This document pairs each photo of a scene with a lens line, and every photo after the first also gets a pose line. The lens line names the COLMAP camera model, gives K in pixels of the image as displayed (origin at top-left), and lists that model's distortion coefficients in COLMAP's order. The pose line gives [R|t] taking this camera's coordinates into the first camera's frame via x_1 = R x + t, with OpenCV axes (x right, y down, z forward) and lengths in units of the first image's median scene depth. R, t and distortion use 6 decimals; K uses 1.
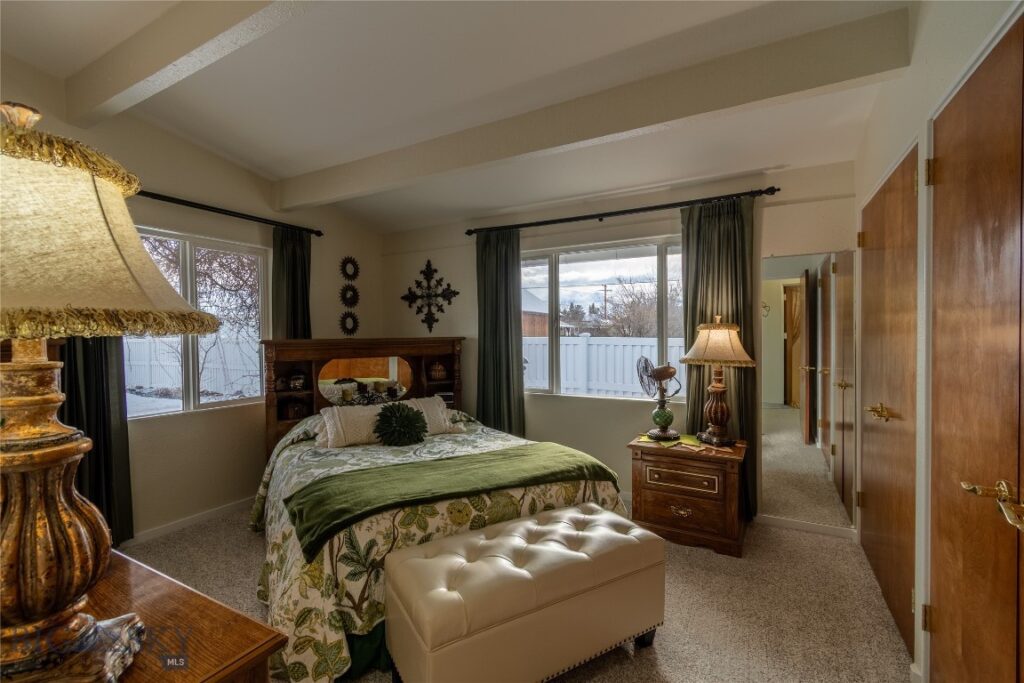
lens RADIAL K [[441.8, 0, 519.4], [0, 441.8, 359.4], [0, 0, 1]] dist [0.001519, 0.000268]
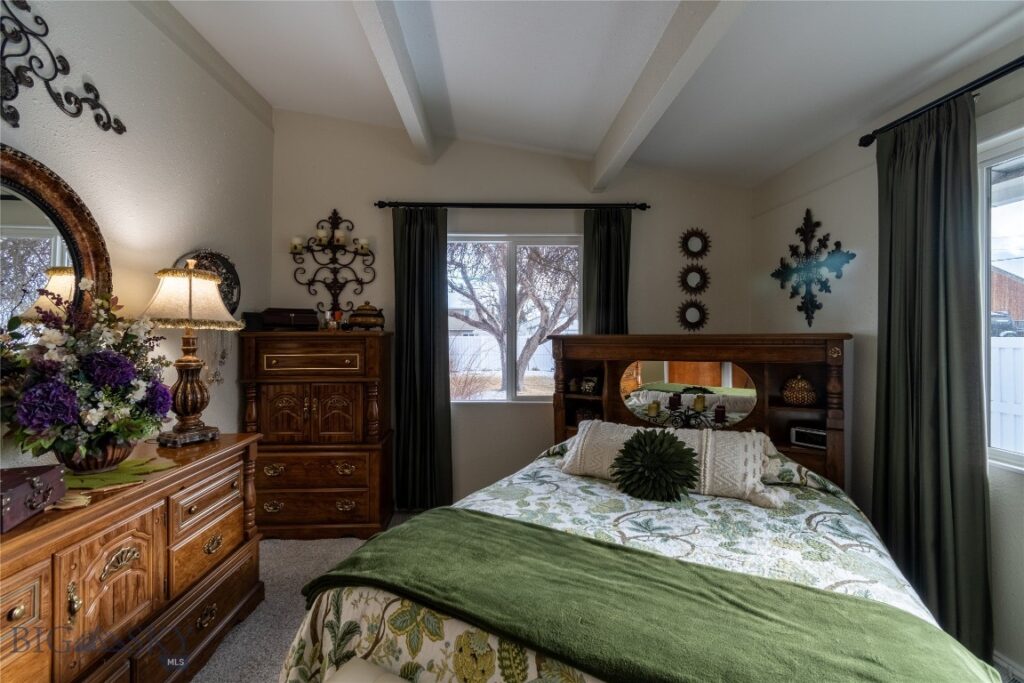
lens RADIAL K [[464.8, 0, 512.0], [0, 464.8, 341.5], [0, 0, 1]] dist [-0.000108, -0.000165]
pose [[0.488927, 0.020866, -0.872075, 0.255617], [-0.052058, 0.998630, -0.005293, -0.024023], [0.870770, 0.047986, 0.489343, 0.521413]]
